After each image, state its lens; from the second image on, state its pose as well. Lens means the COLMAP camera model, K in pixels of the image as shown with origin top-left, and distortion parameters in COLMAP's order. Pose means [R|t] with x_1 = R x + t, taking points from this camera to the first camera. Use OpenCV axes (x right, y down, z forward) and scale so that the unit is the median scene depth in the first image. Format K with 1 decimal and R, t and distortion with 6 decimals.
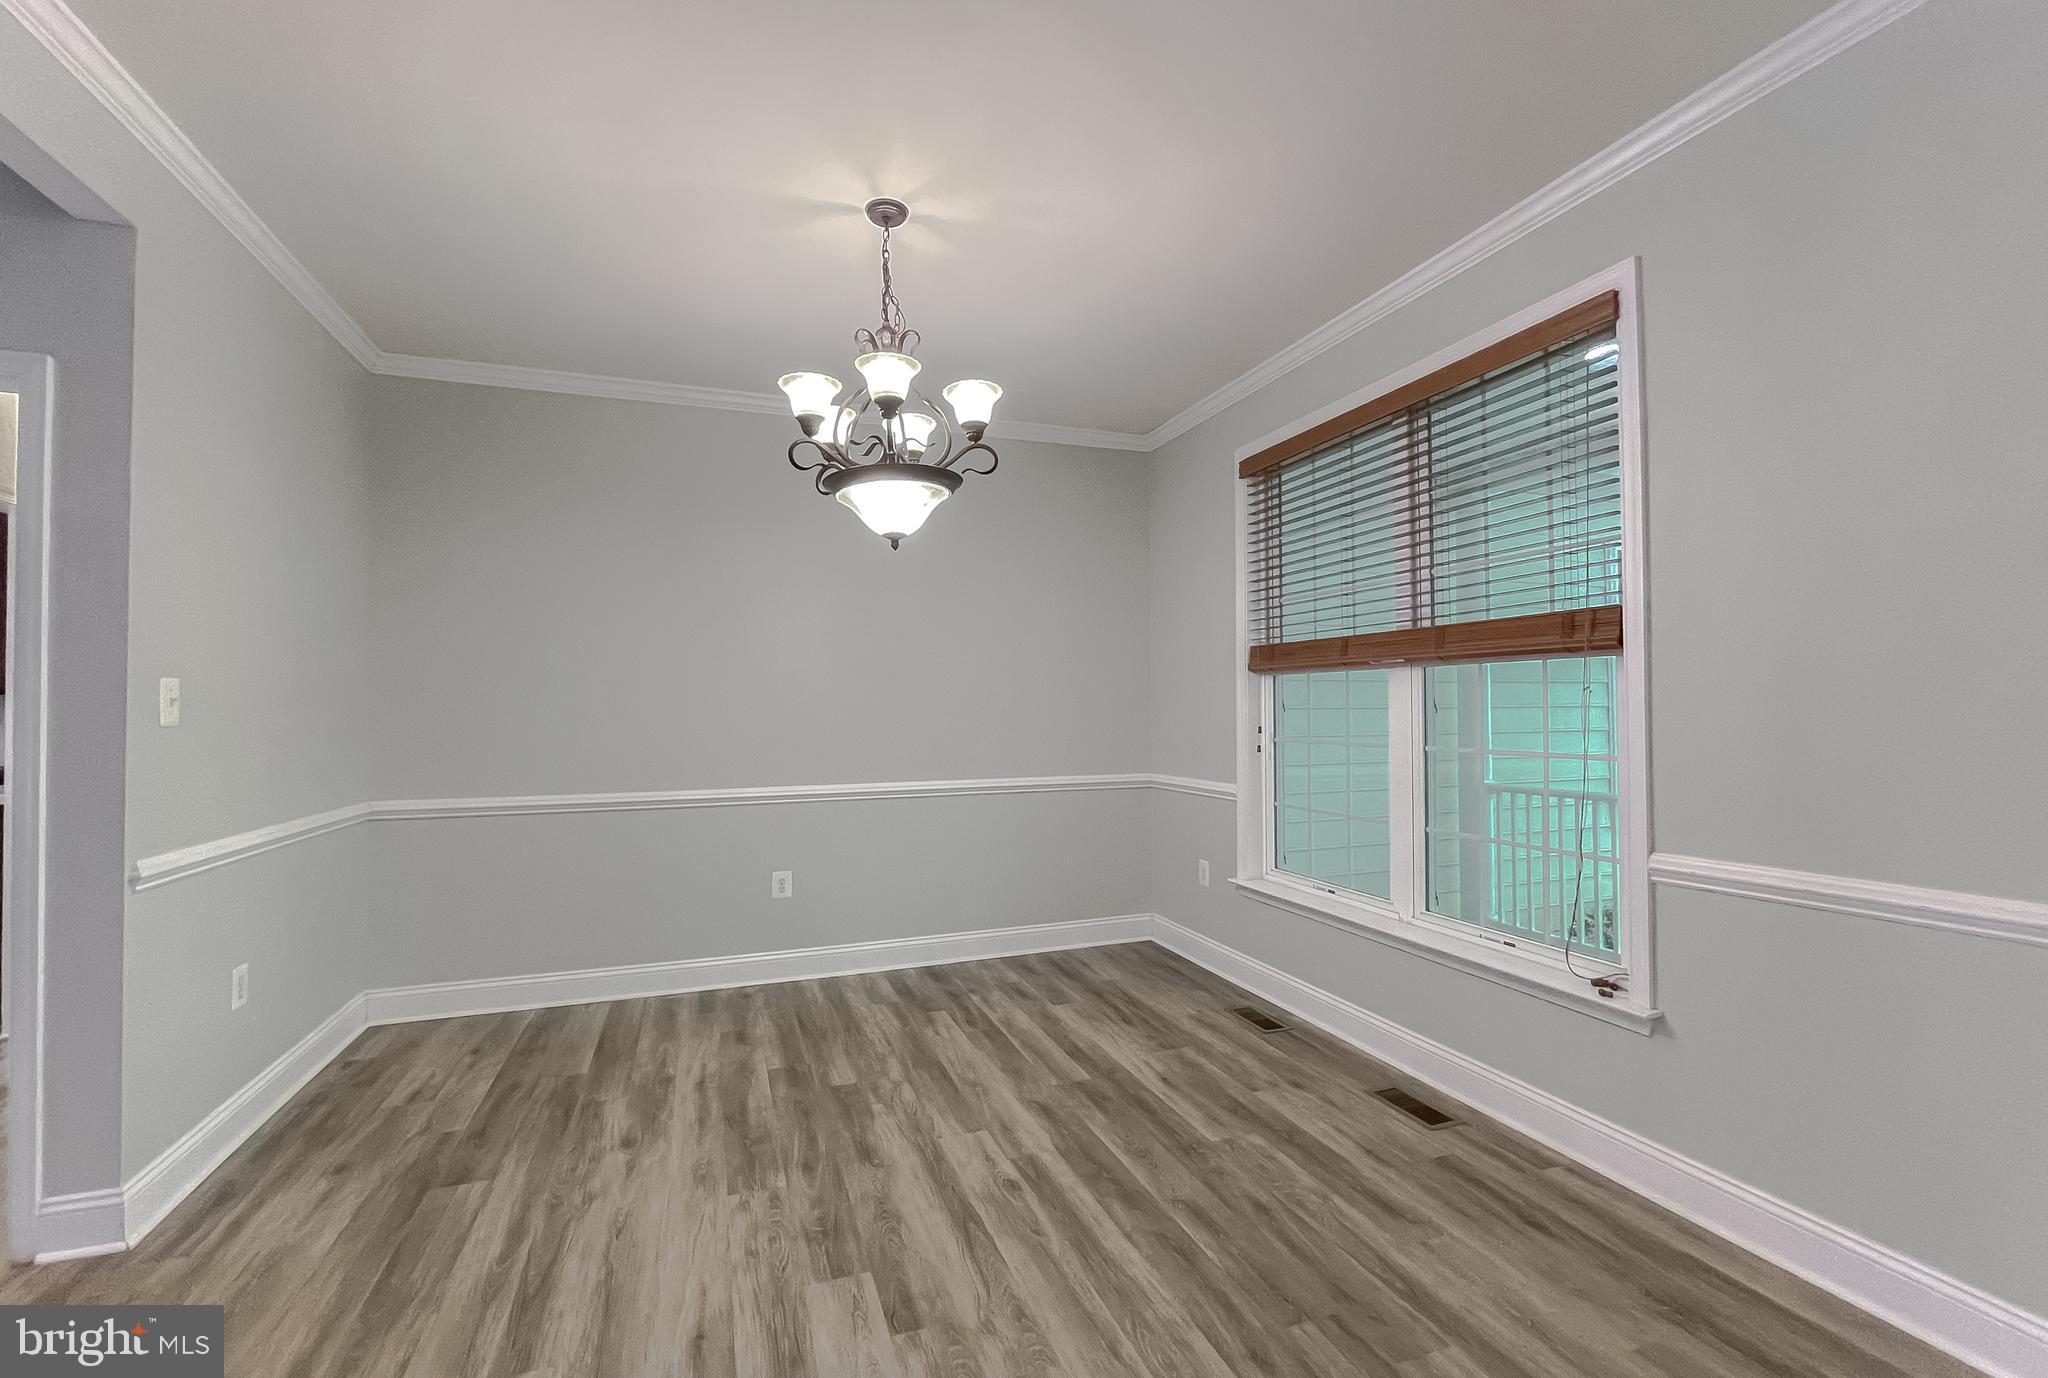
lens RADIAL K [[864.5, 0, 1024.0], [0, 864.5, 689.0], [0, 0, 1]] dist [0.014728, -0.000094]
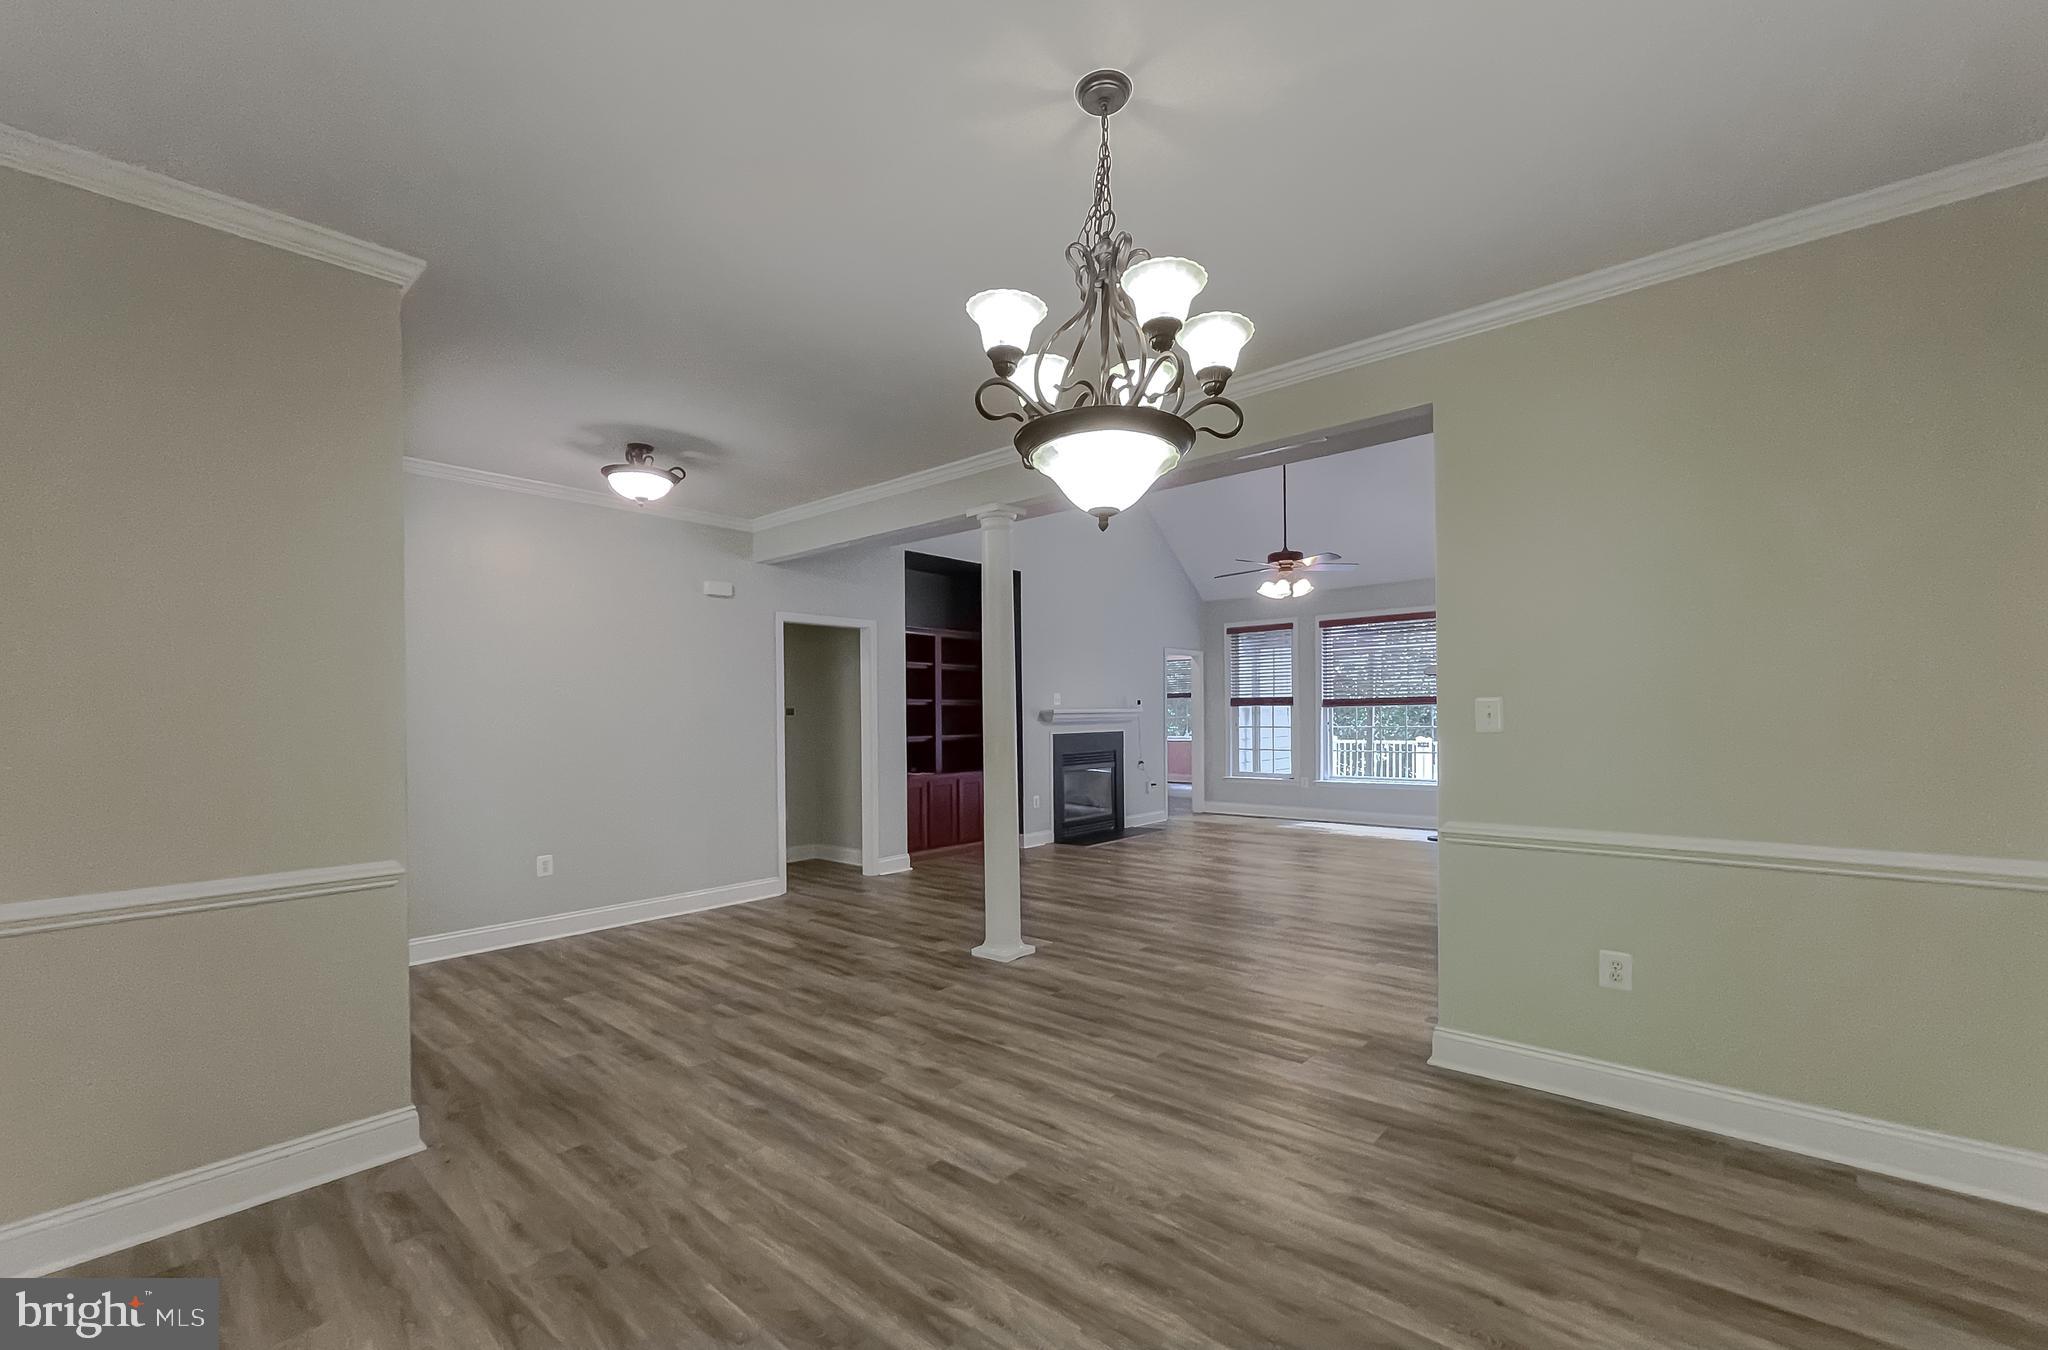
lens RADIAL K [[846.9, 0, 1020.8], [0, 846.9, 693.4], [0, 0, 1]] dist [0.001092, 0.000311]
pose [[-0.872512, 0.005452, -0.488561, 0.300005], [0.029051, 0.998748, -0.040736, 0.009321], [0.487727, -0.049736, -0.871578, 1.648231]]
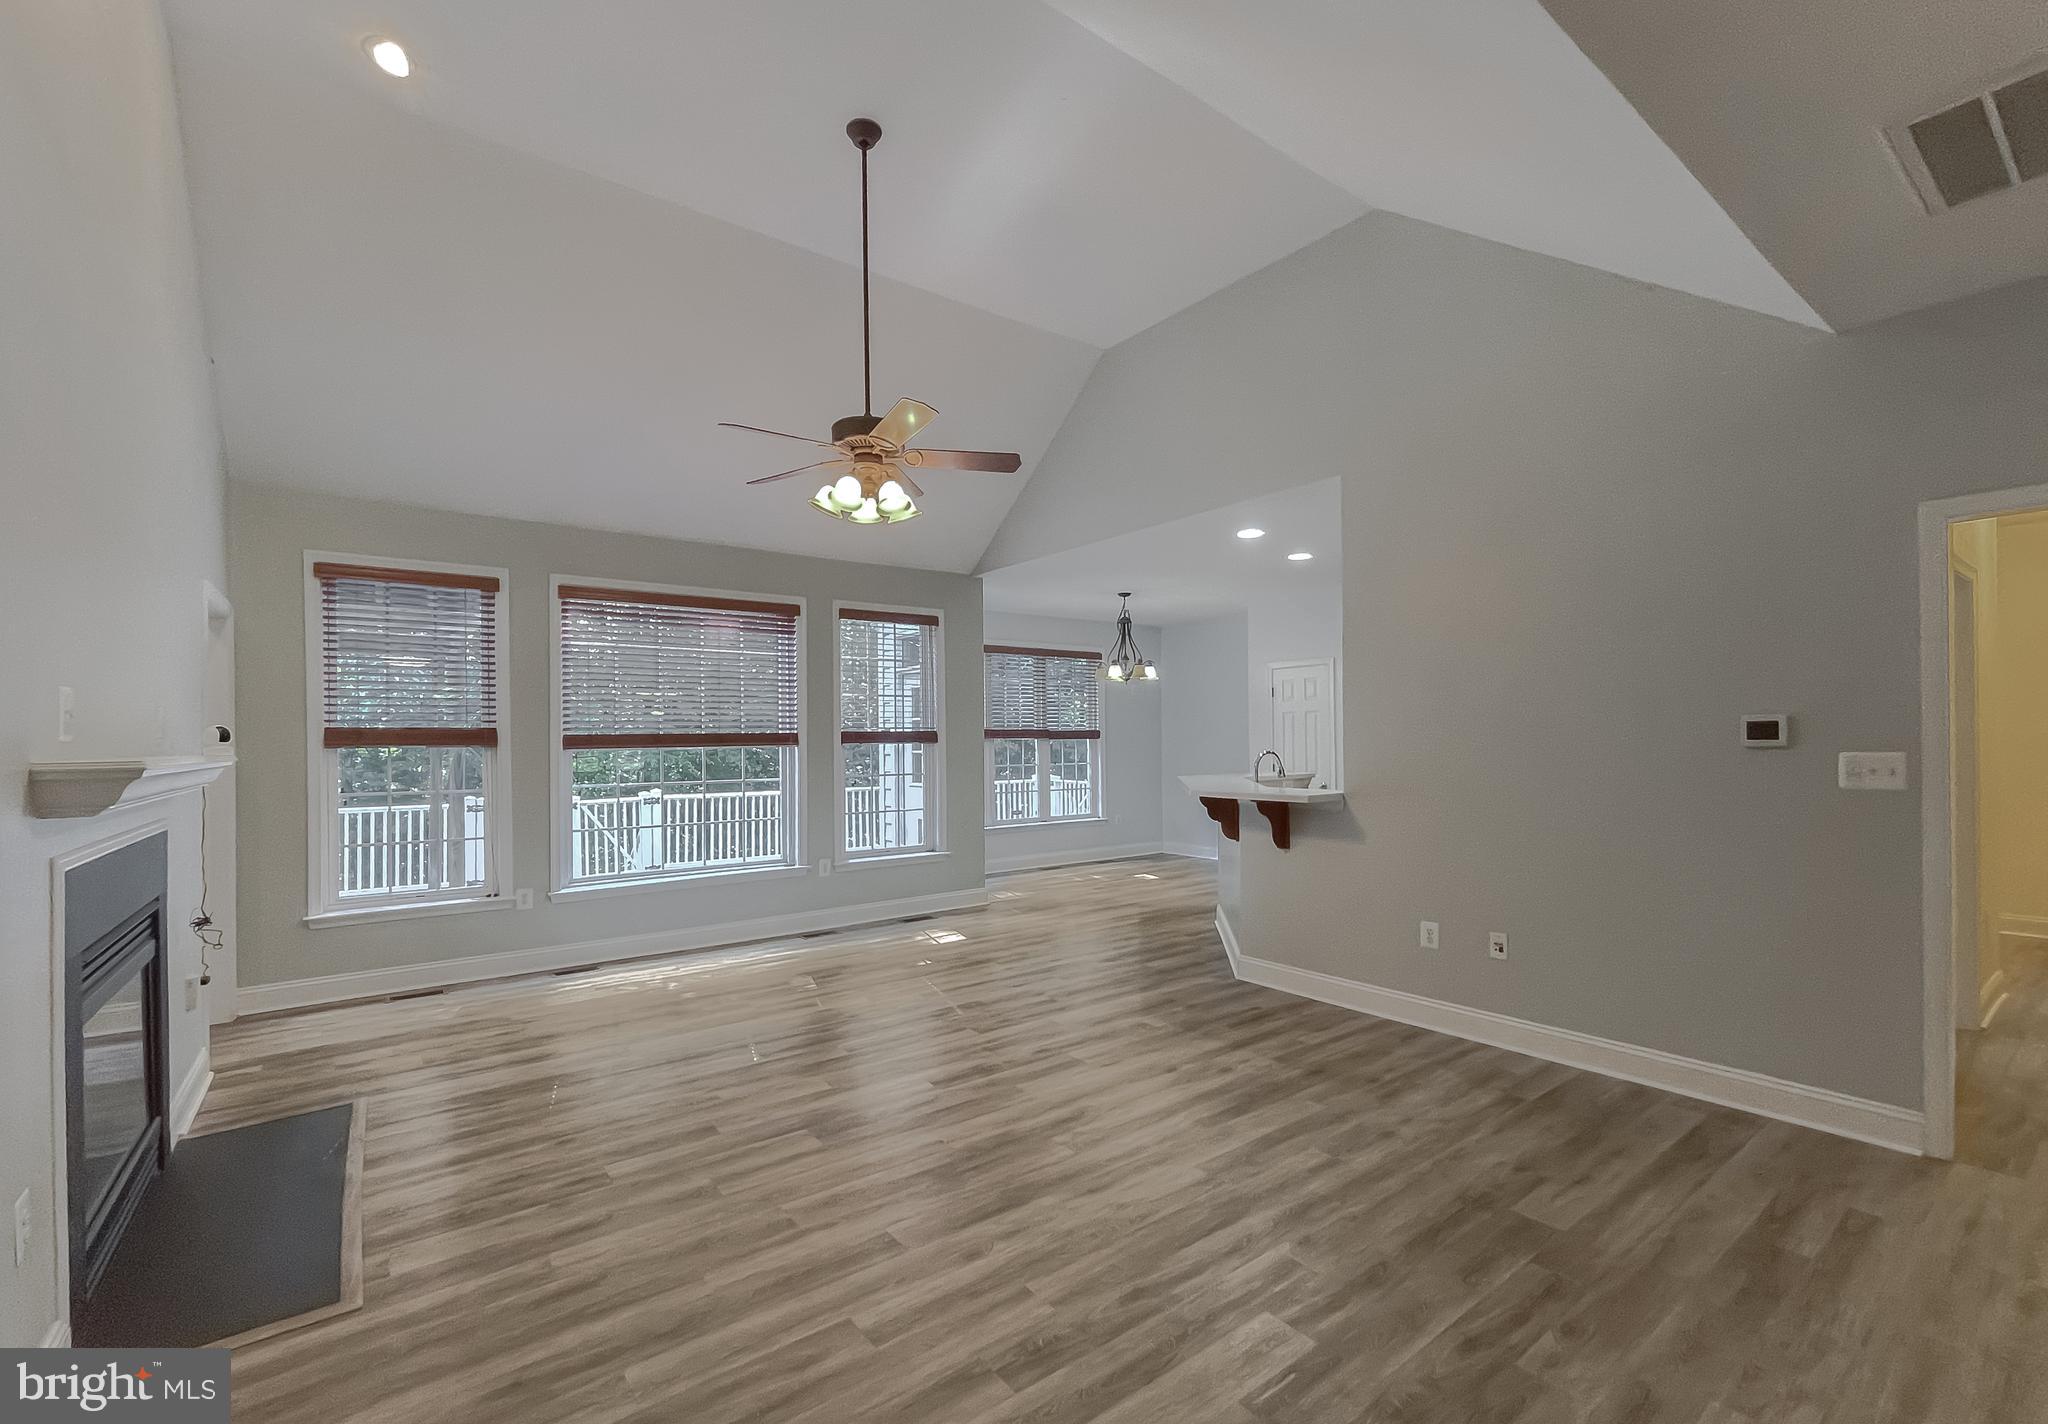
lens RADIAL K [[882.9, 0, 1013.9], [0, 882.9, 742.4], [0, 0, 1]] dist [0.000067, 0.000229]
pose [[0.294029, 0.002281, -0.955794, -0.505598], [0.029682, 0.999493, 0.011516, -0.061085], [0.955336, -0.031756, 0.293812, -0.740118]]
